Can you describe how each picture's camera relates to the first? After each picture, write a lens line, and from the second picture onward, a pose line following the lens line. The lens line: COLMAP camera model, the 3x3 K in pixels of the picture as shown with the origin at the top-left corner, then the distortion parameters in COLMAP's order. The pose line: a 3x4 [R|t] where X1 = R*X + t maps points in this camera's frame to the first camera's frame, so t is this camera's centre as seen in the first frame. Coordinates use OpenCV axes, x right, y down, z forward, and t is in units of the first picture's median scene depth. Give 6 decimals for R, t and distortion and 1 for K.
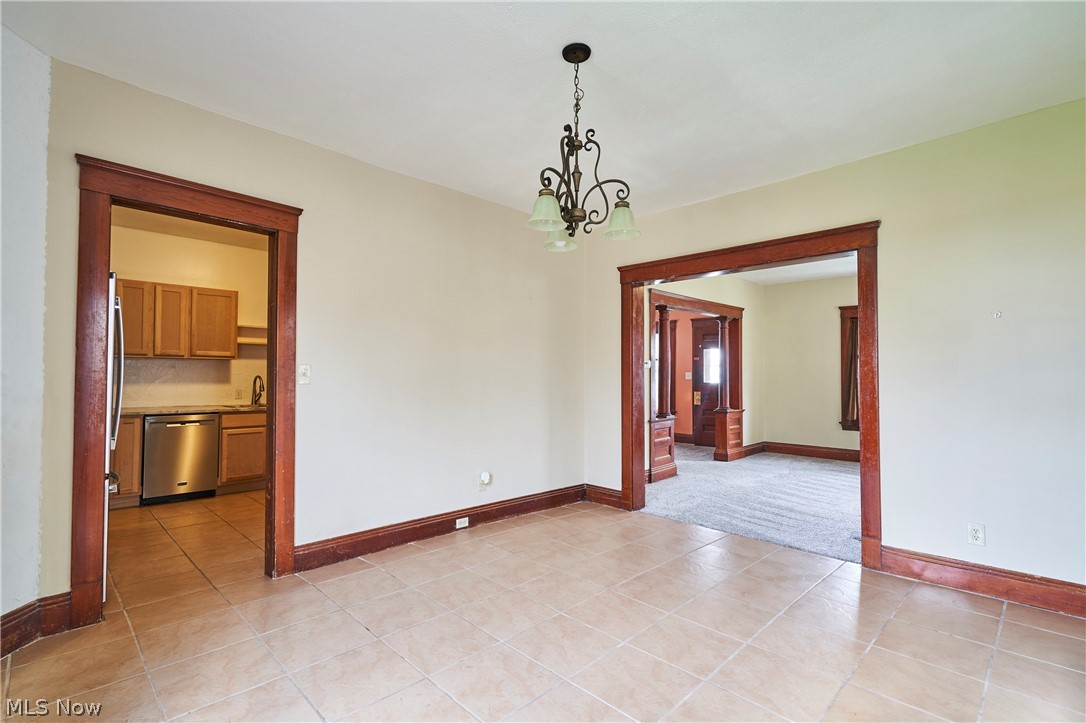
lens RADIAL K [[507.9, 0, 543.8], [0, 507.9, 363.8], [0, 0, 1]] dist [0.003500, 0.000280]
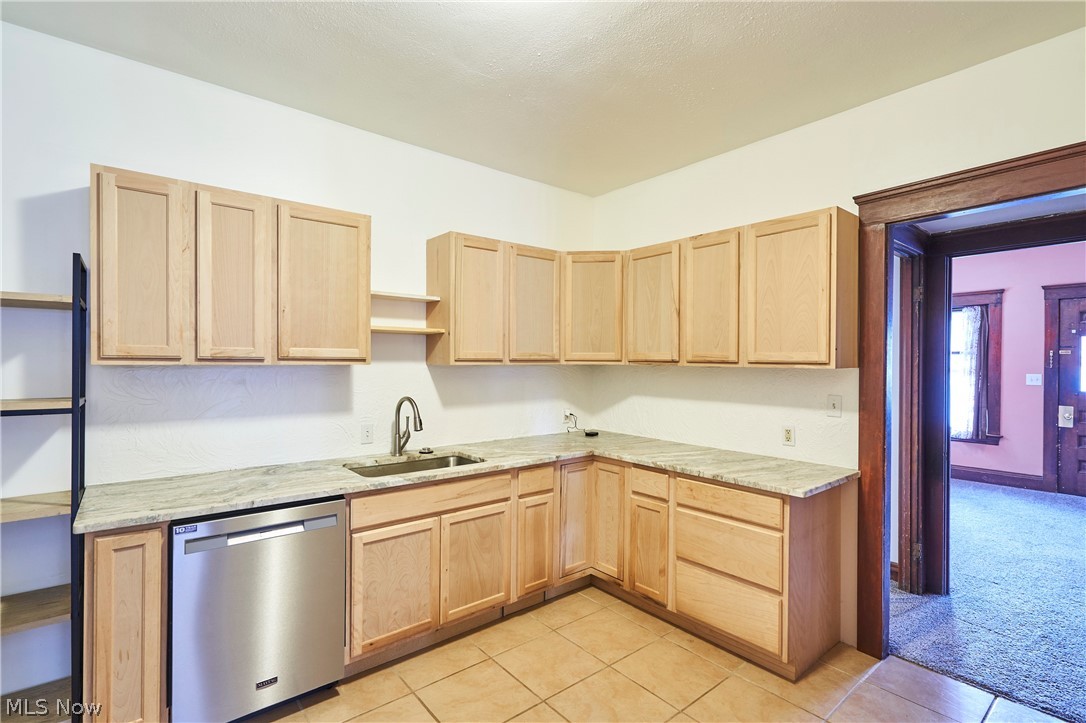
lens RADIAL K [[507.9, 0, 542.1], [0, 507.9, 363.5], [0, 0, 1]] dist [0.003500, 0.000280]
pose [[0.995219, -0.010581, -0.097096, -0.426686], [0.011584, 0.999885, 0.009774, -0.013268], [0.096981, -0.010852, 0.995227, 0.588341]]
